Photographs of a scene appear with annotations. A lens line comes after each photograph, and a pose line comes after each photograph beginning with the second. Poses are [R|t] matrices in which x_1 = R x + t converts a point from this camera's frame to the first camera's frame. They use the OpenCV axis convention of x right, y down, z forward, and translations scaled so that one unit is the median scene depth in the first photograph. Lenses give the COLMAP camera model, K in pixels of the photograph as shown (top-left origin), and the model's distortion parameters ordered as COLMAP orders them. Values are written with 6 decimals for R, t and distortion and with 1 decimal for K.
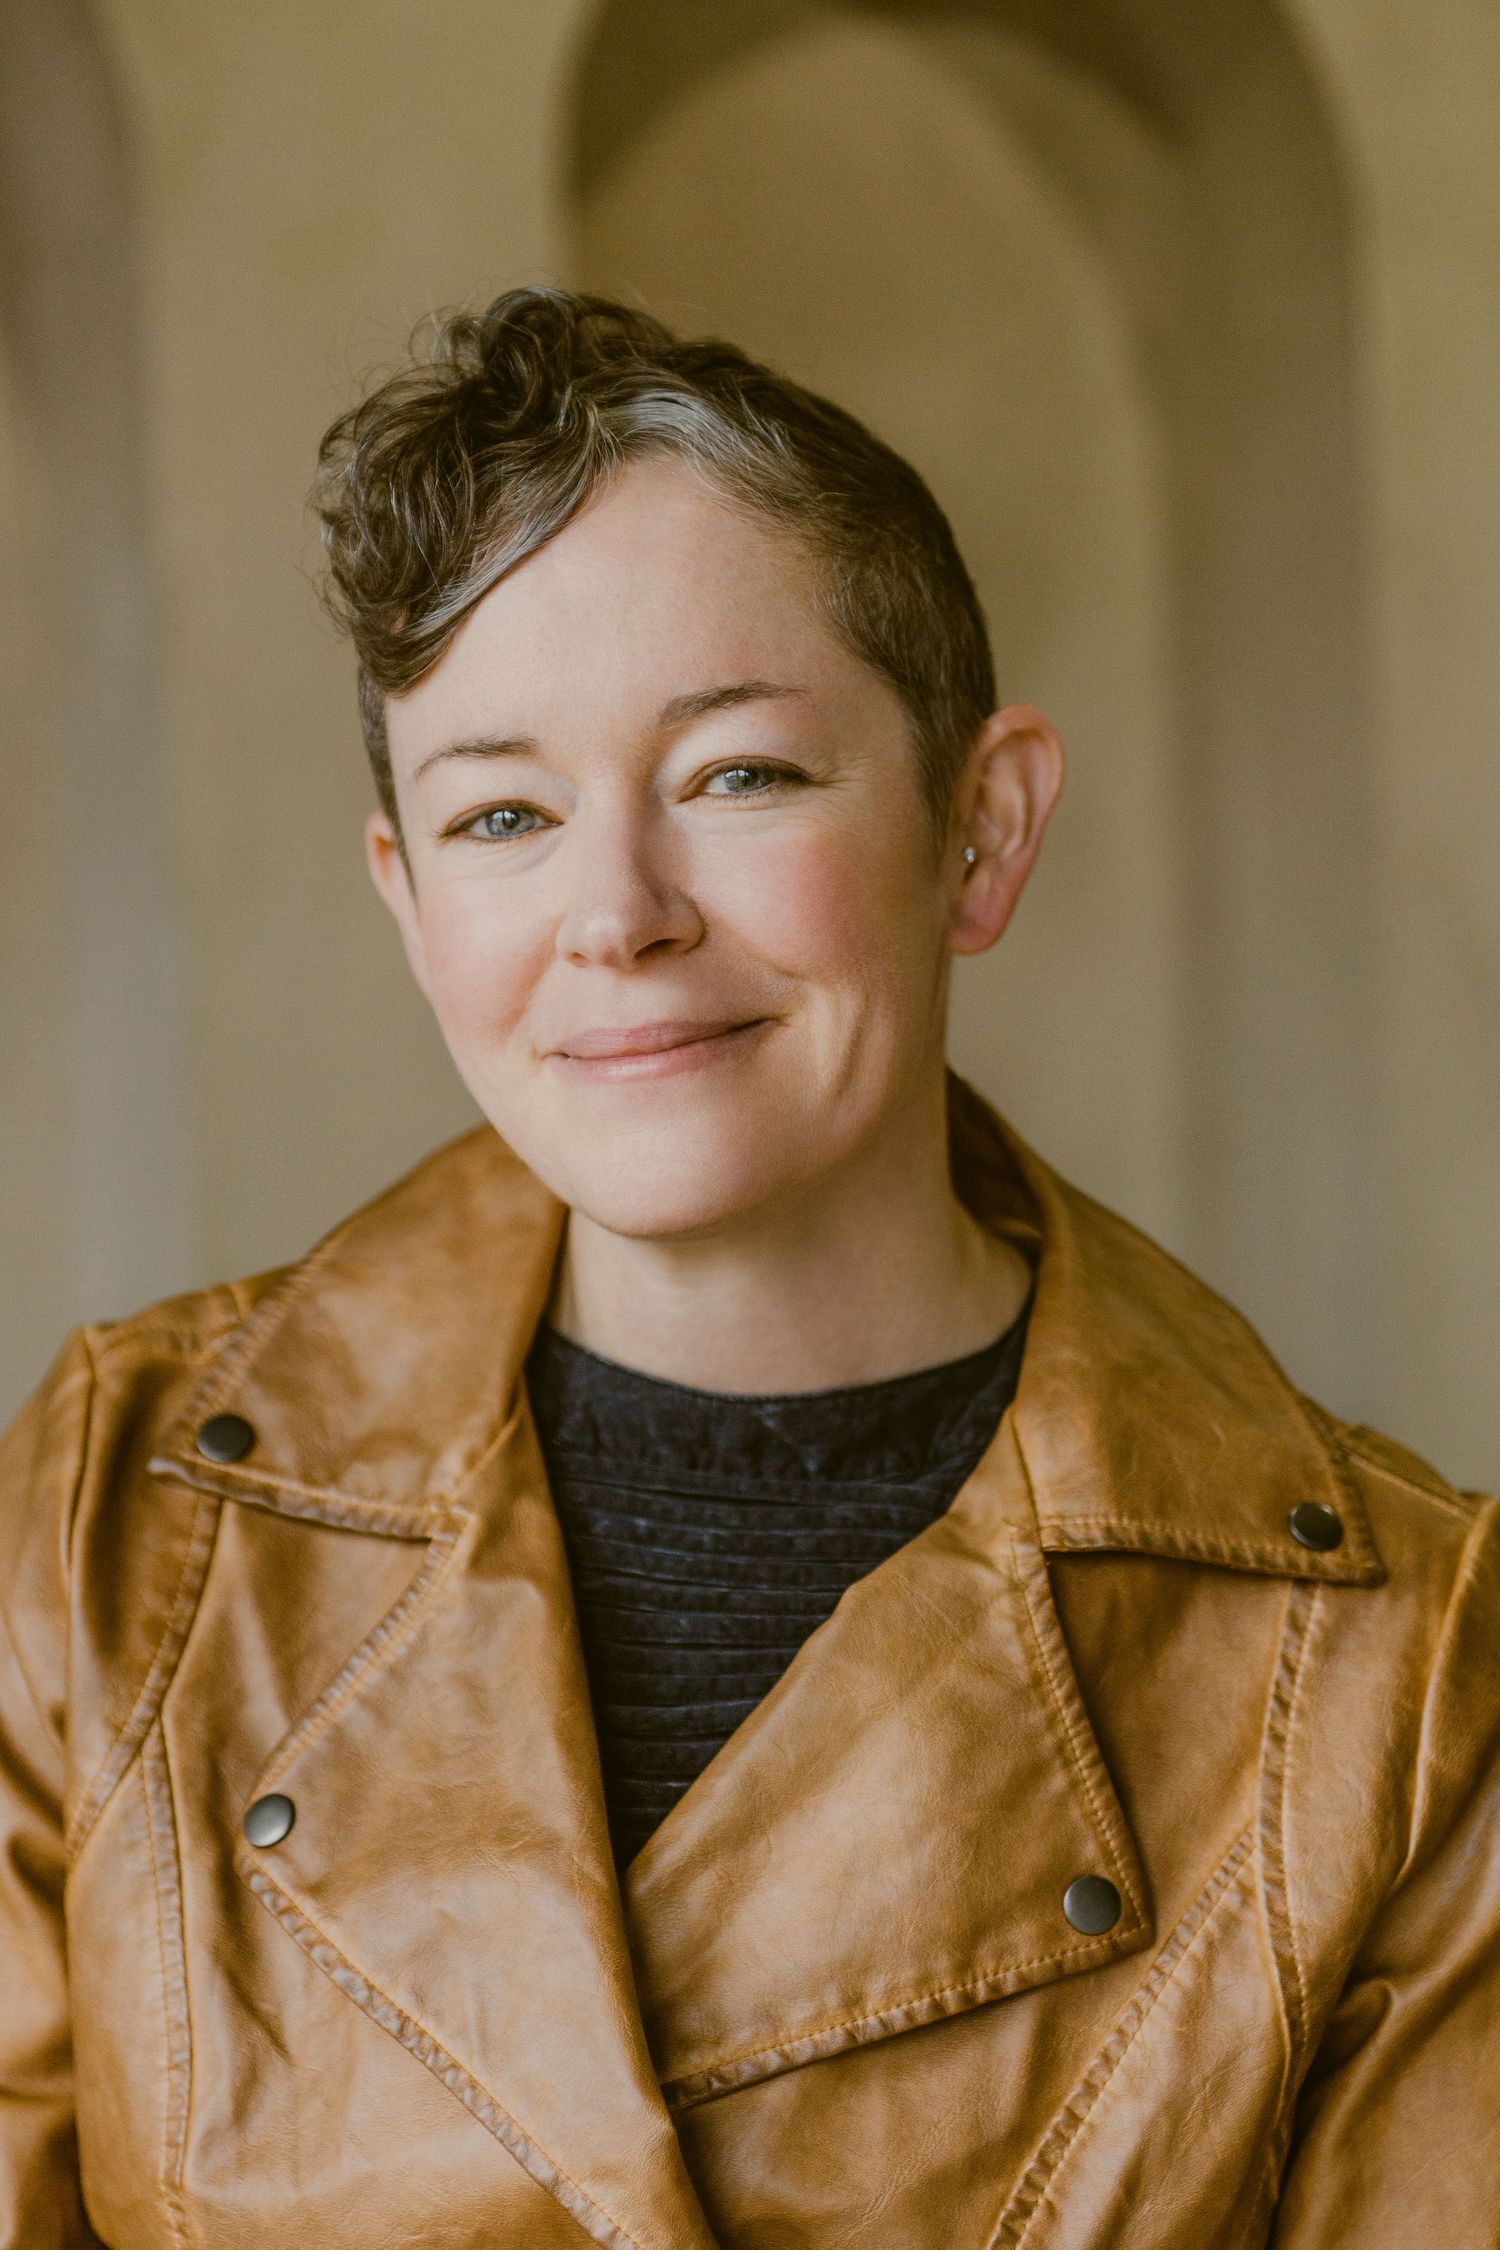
lens RADIAL K [[5003.6, 0, 750.0], [0, 5003.6, 1125.0], [0, 0, 1]] dist [-0.017333, 0.066820]
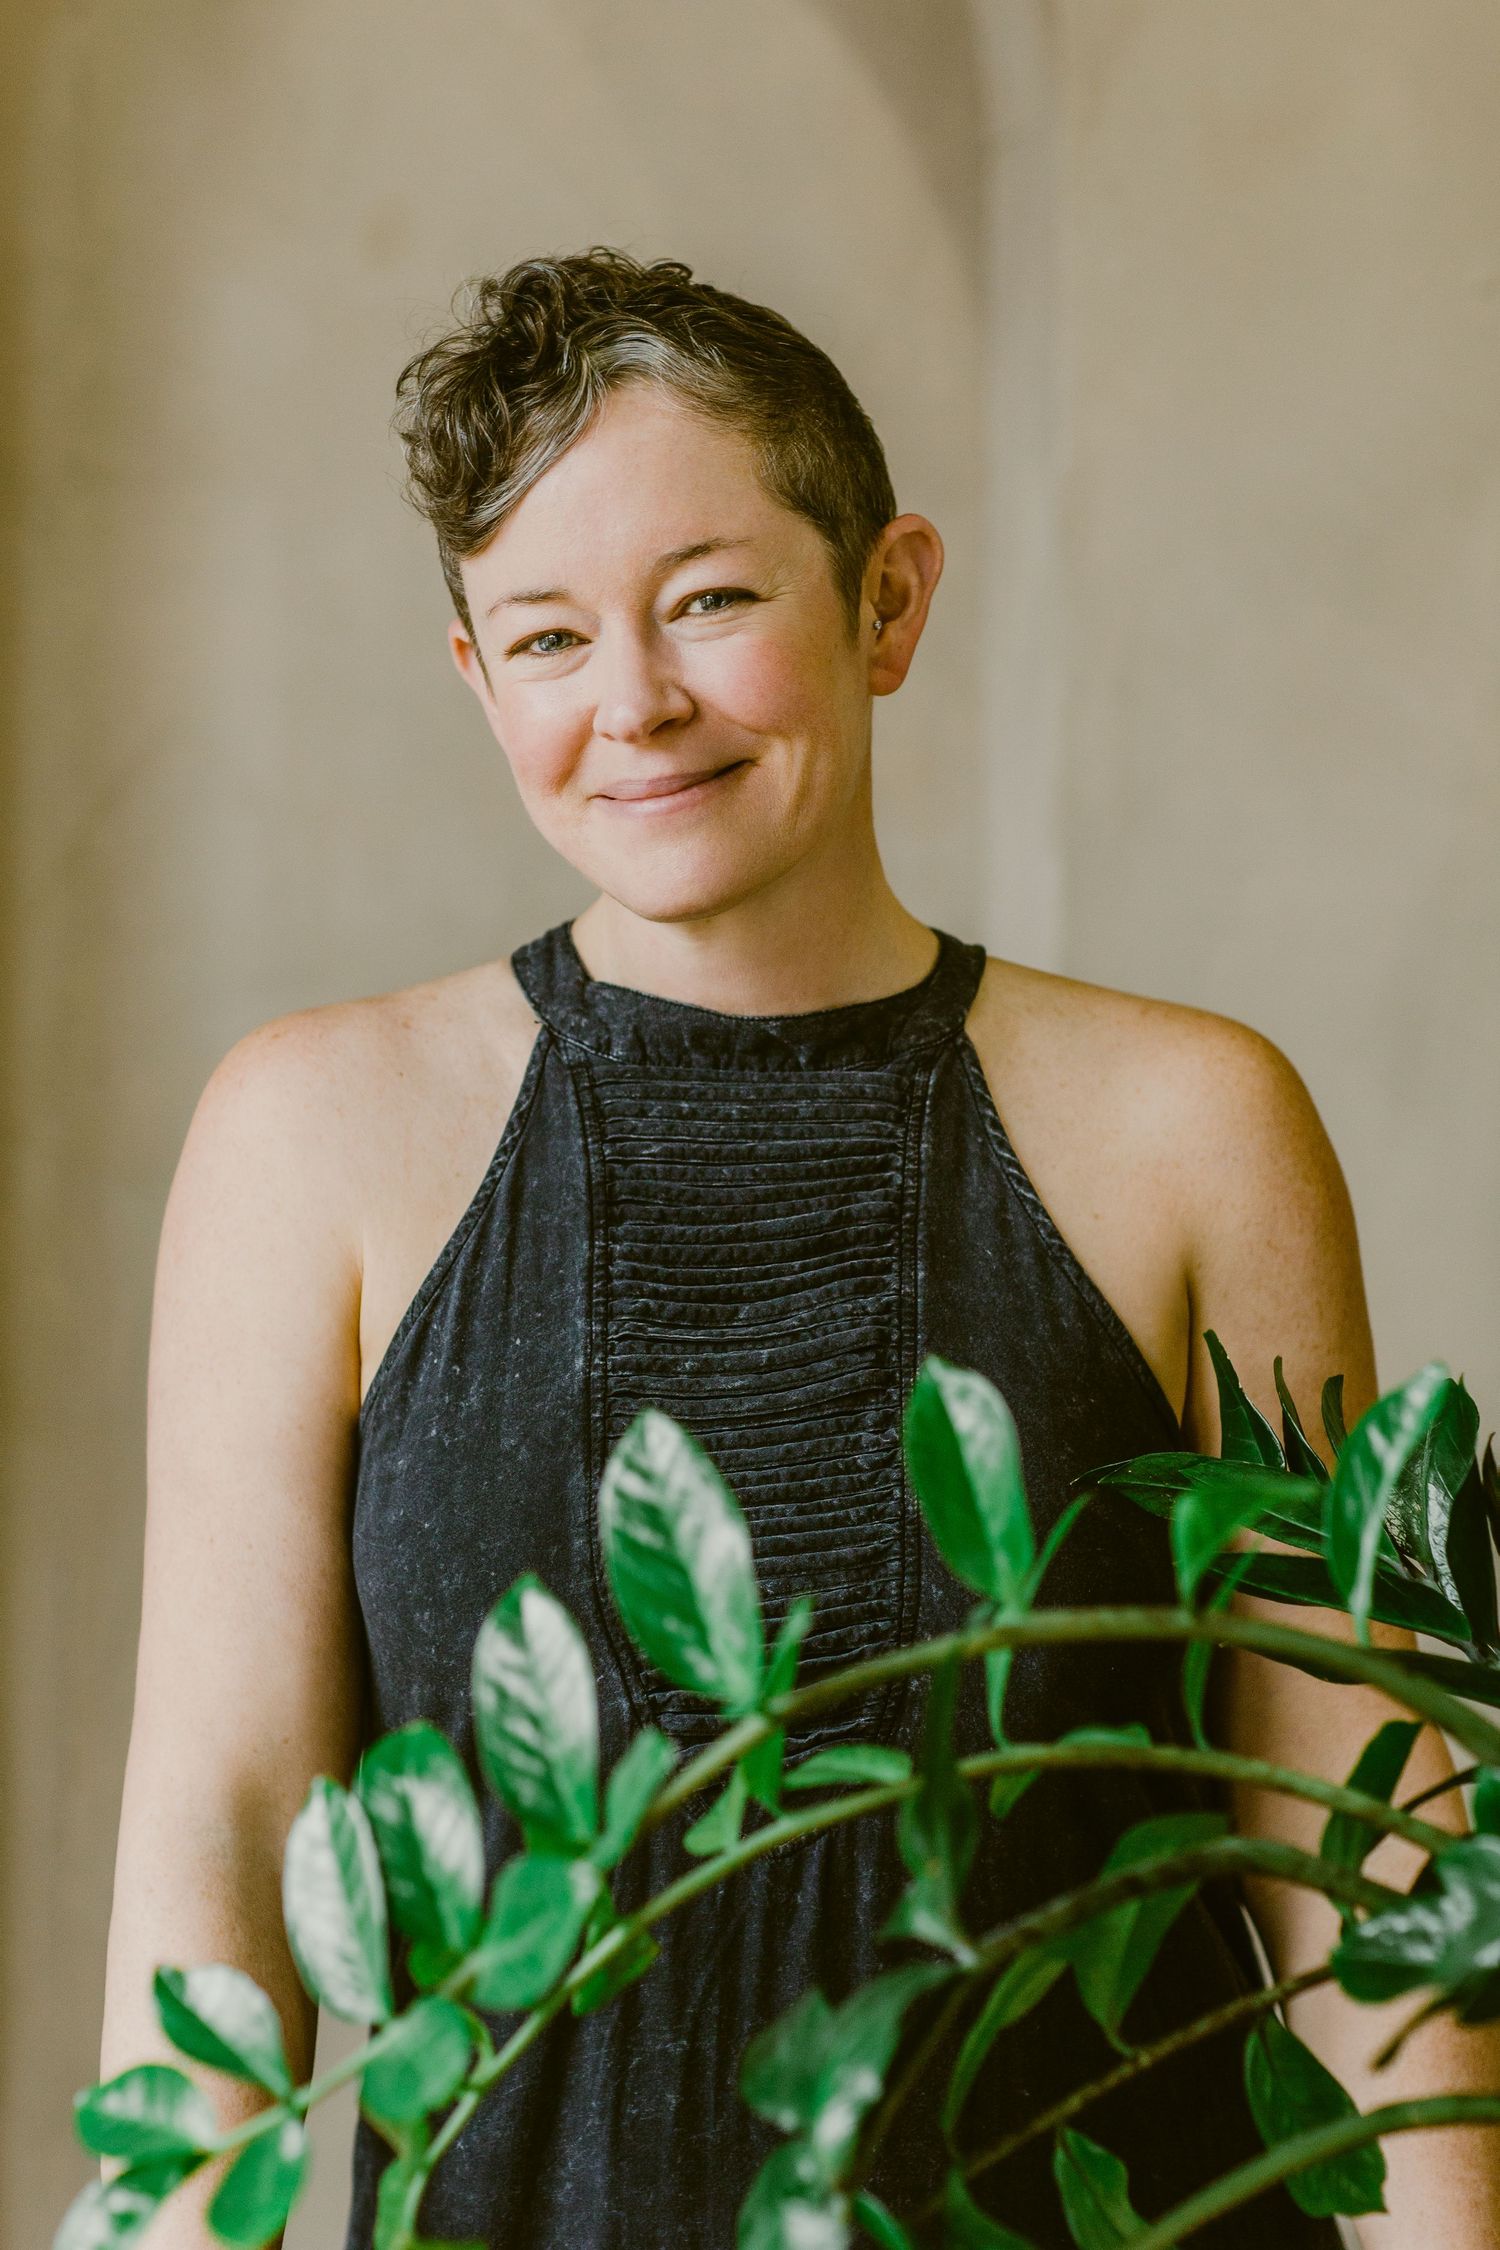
lens RADIAL K [[5567.9, 0, 750.0], [0, 5567.9, 1125.0], [0, 0, 1]] dist [1.332328, -0.063259]
pose [[0.996876, -0.078045, -0.012154, 0.017215], [0.078877, 0.991726, 0.101280, -0.082640], [0.004149, -0.101922, 0.994784, -0.624583]]
